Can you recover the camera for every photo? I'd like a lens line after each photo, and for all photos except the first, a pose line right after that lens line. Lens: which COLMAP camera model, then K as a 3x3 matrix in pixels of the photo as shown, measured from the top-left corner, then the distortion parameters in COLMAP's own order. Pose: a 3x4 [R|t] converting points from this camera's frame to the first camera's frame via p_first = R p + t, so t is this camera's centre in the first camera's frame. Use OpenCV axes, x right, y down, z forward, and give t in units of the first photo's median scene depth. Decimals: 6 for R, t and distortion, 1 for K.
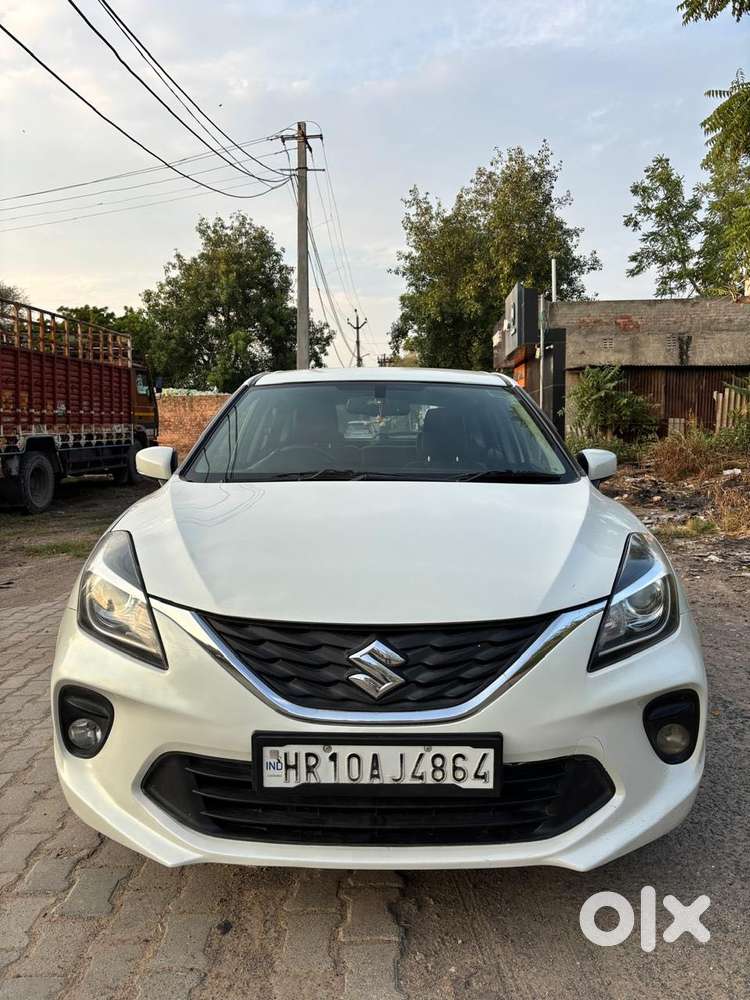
lens RADIAL K [[756.3, 0, 364.3], [0, 756.3, 501.2], [0, 0, 1]] dist [0.005172, -0.003183]
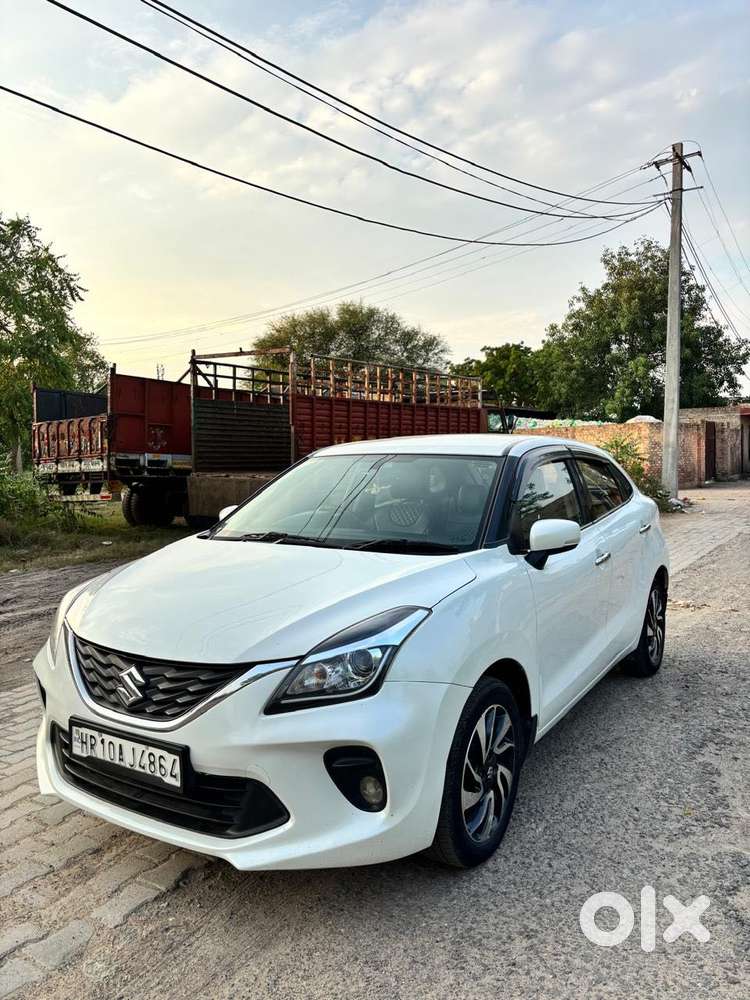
lens RADIAL K [[734.6, 0, 361.0], [0, 734.6, 494.0], [0, 0, 1]] dist [0.061031, -0.064861]
pose [[0.852069, 0.017104, -0.523150, 0.071280], [-0.039225, 0.998742, -0.031234, -0.007373], [0.521958, 0.047134, 0.851668, 0.000481]]
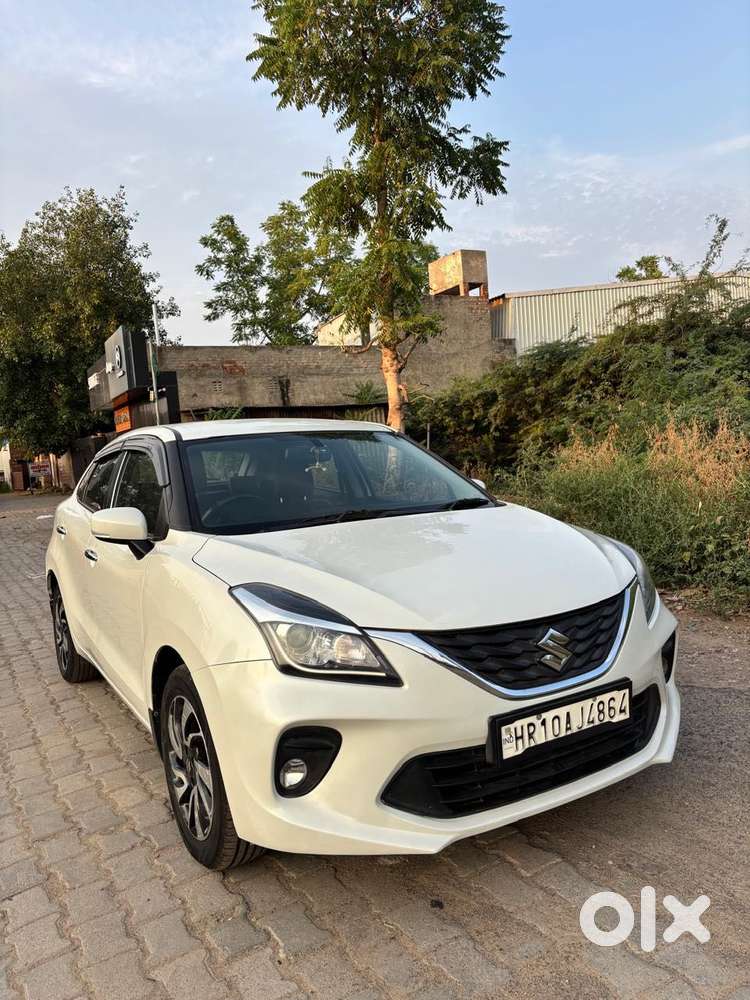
lens RADIAL K [[759.9, 0, 375.0], [0, 759.9, 500.0], [0, 0, 1]] dist [0.002452, 0.001301]
pose [[0.848169, -0.081794, 0.523372, -0.058748], [0.110473, 0.993595, -0.023748, -0.002561], [-0.518078, 0.077961, 0.851773, 0.000606]]
